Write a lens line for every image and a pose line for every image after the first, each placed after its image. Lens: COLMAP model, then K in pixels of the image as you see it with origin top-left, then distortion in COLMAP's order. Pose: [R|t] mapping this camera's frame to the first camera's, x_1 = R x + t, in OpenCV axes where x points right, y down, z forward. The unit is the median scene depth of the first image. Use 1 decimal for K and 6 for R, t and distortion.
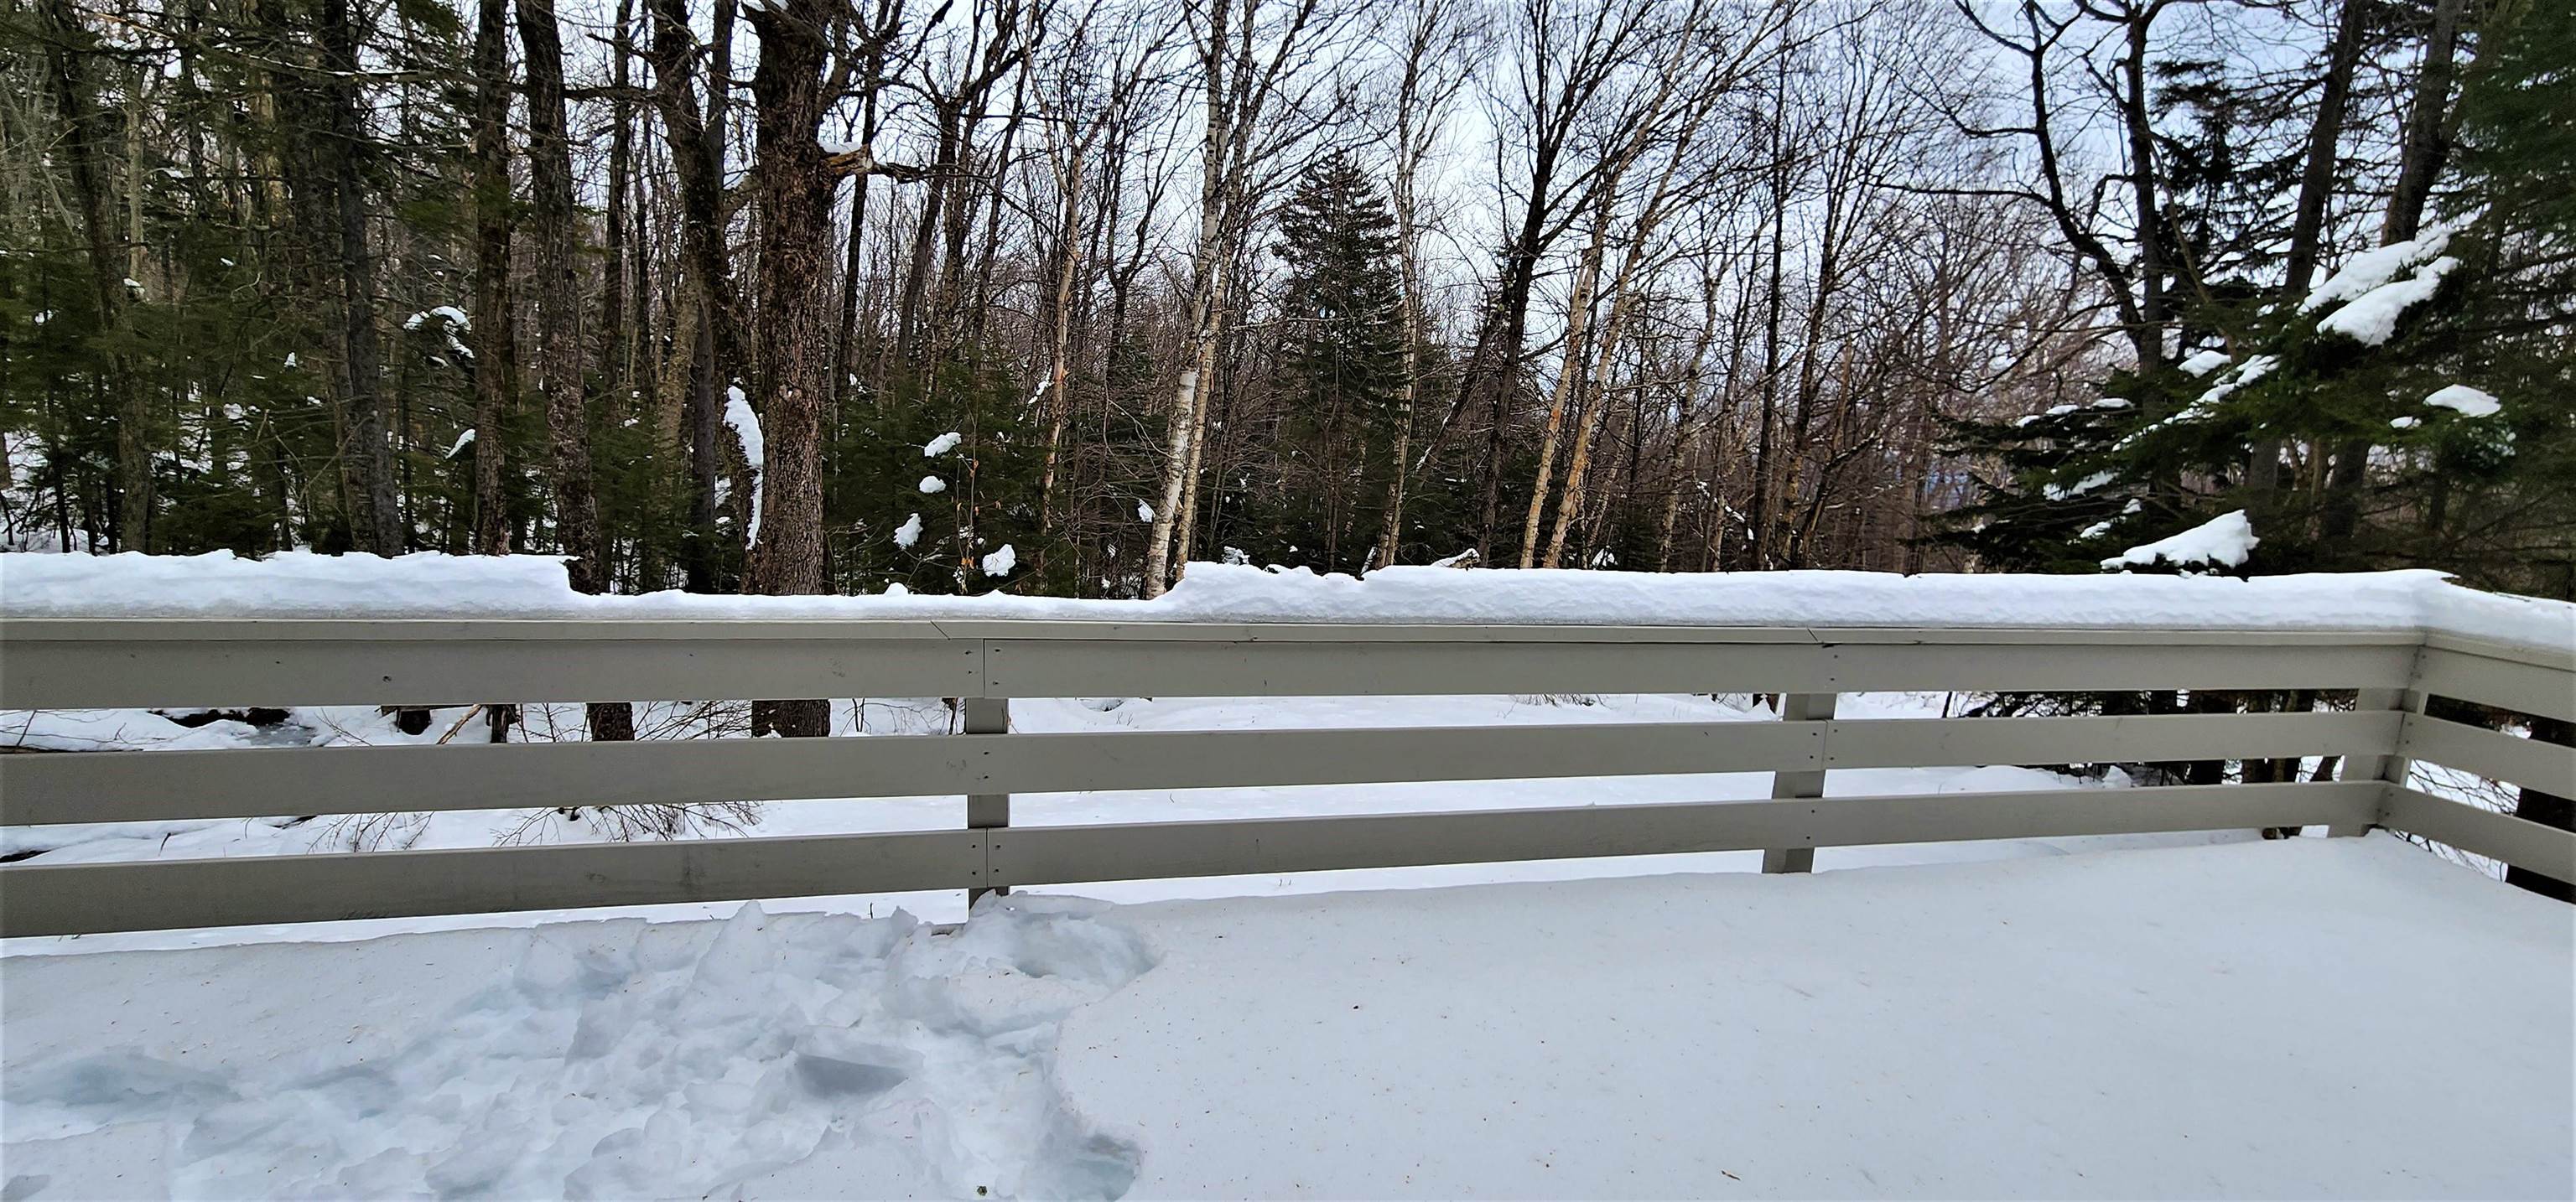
lens RADIAL K [[1055.1, 0, 1288.0], [0, 1055.1, 601.0], [0, 0, 1]] dist [0.000867, 0.000526]
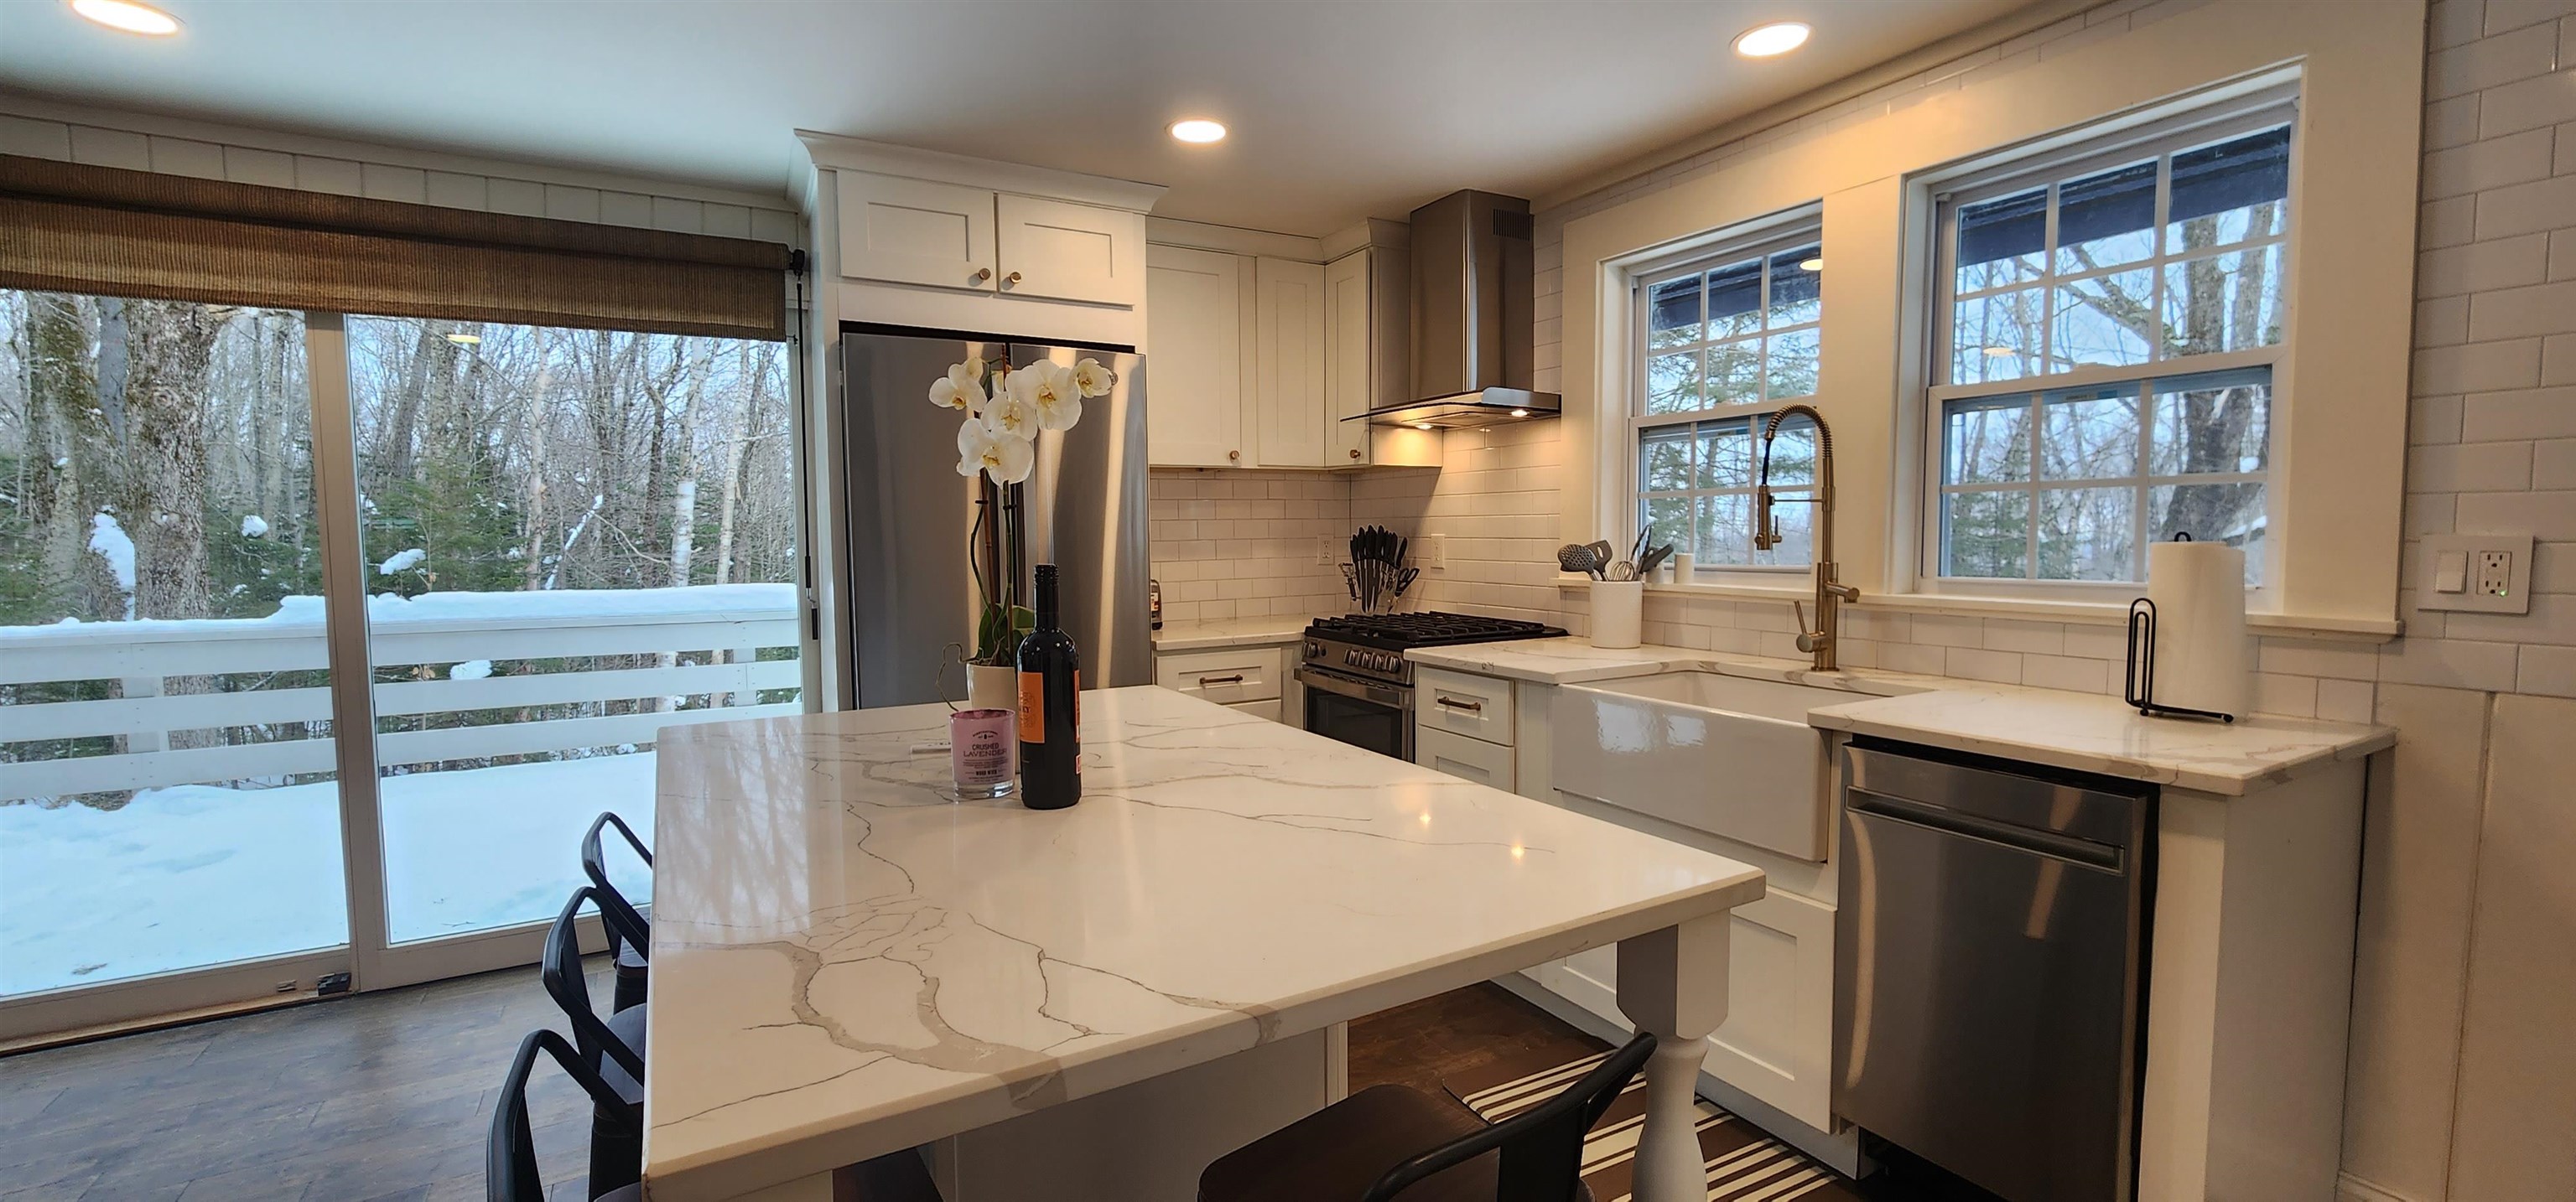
lens RADIAL K [[1055.1, 0, 1288.0], [0, 1055.1, 601.0], [0, 0, 1]] dist [0.000867, 0.000526]
pose [[0.949912, -0.070968, 0.304352, 0.267452], [0.097620, 0.992524, -0.073249, 0.073656], [-0.296878, 0.099291, 0.949739, -0.335587]]
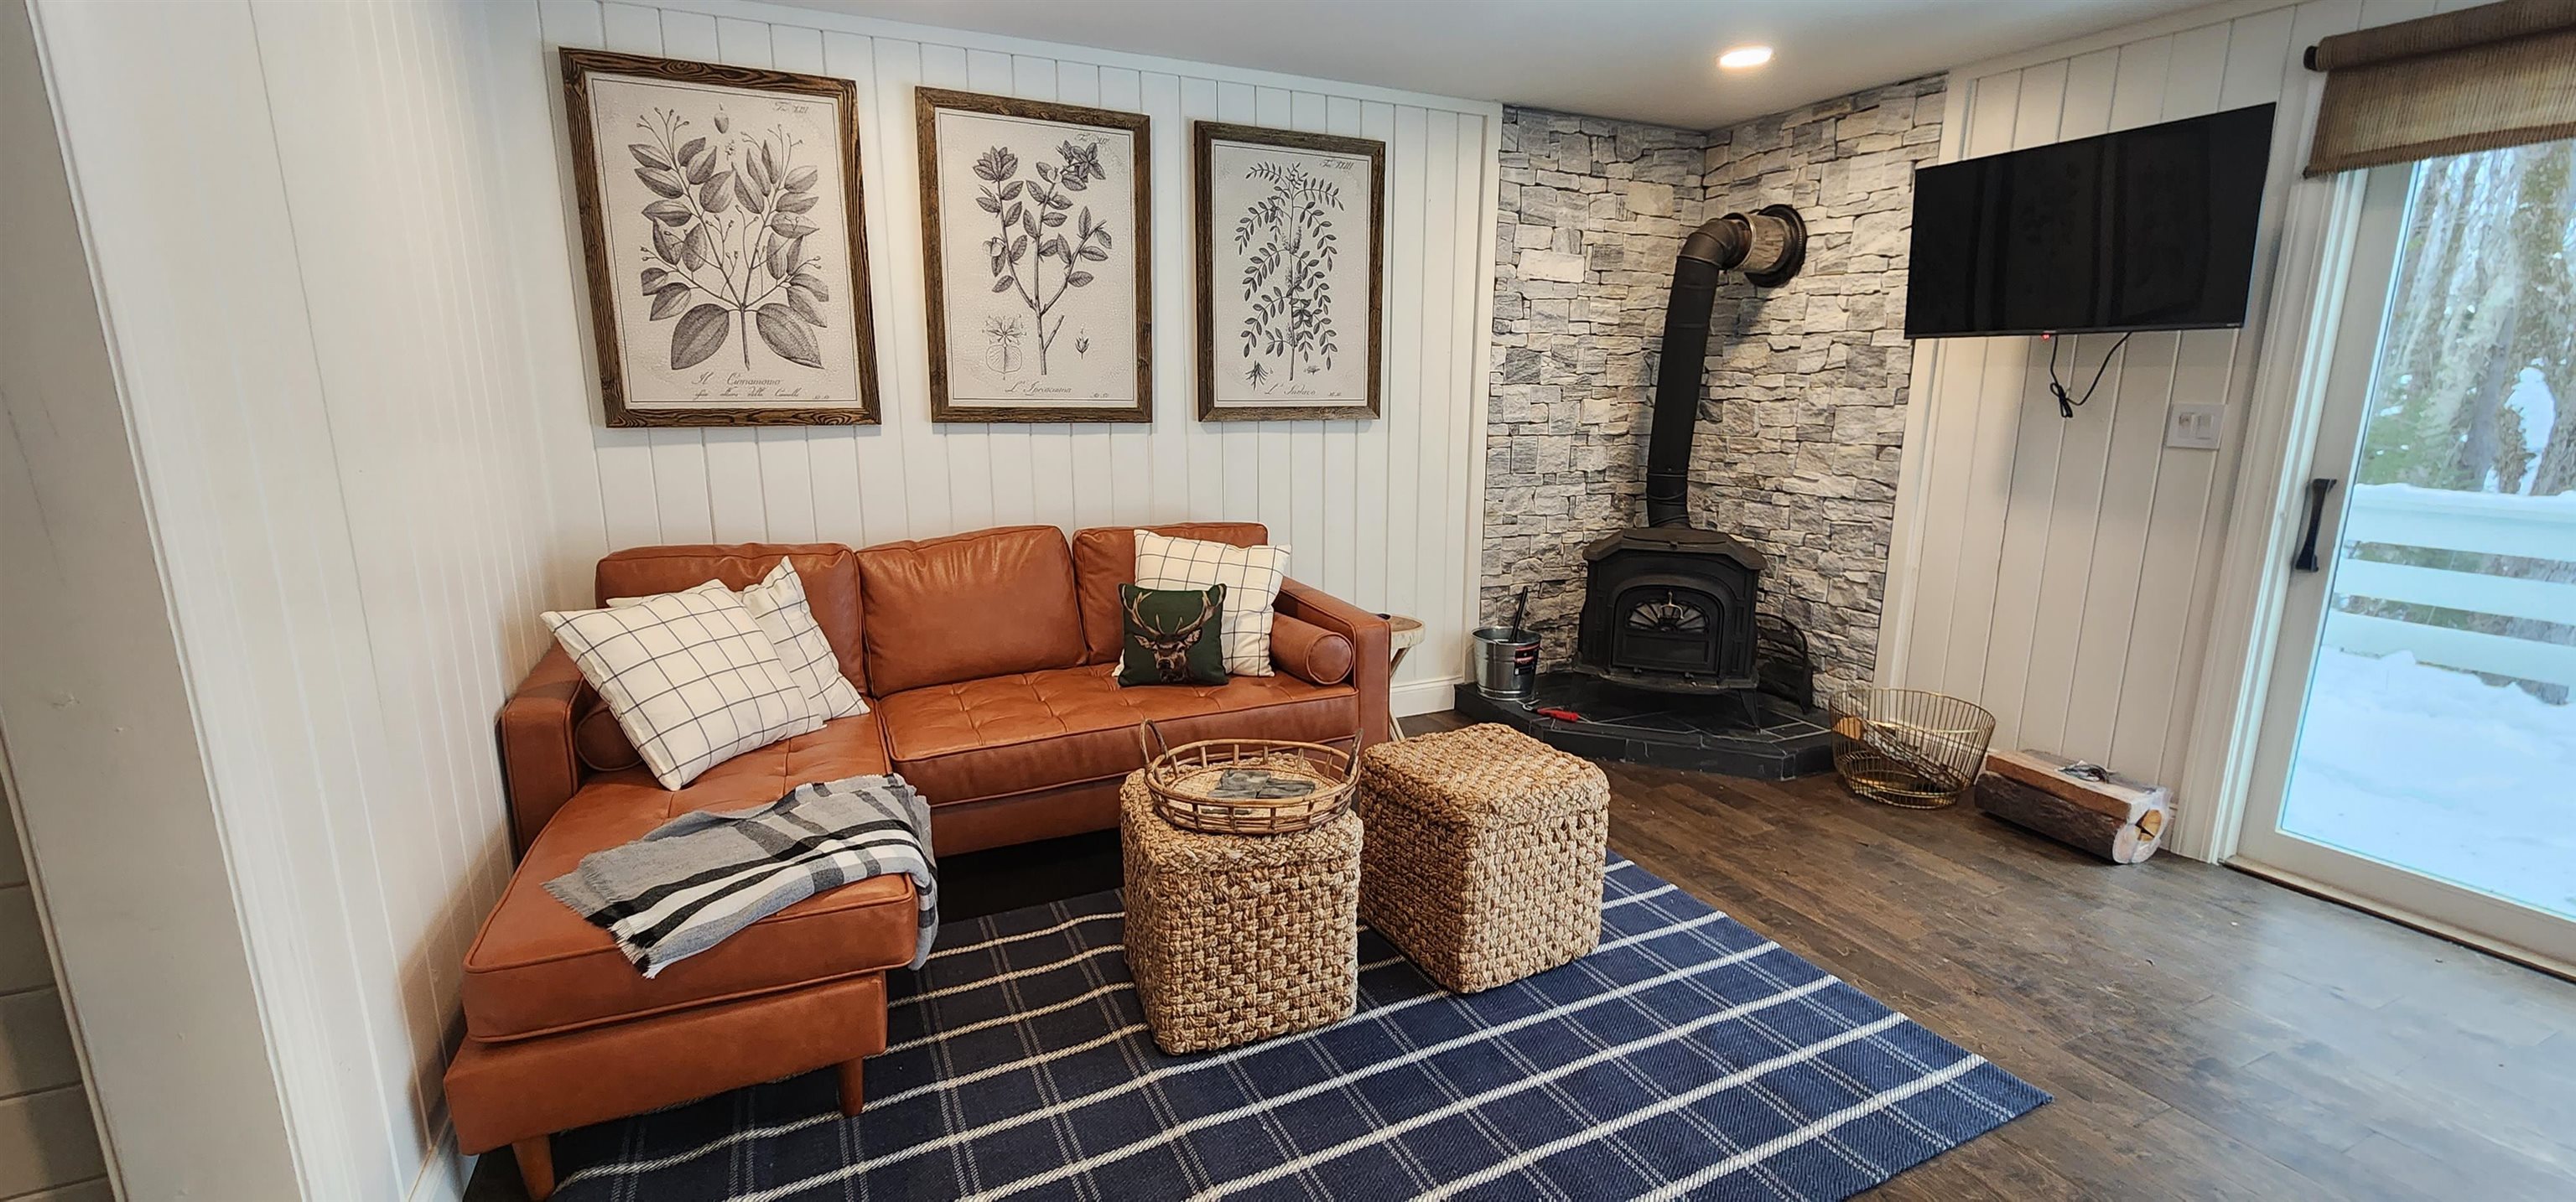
lens RADIAL K [[1069.9, 0, 1296.8], [0, 1069.9, 597.9], [0, 0, 1]] dist [-0.001256, -0.000250]
pose [[0.228670, 0.146674, -0.962391, 0.203942], [-0.147228, 0.982424, 0.114745, 0.062253], [0.962307, 0.115452, 0.246246, -0.328839]]
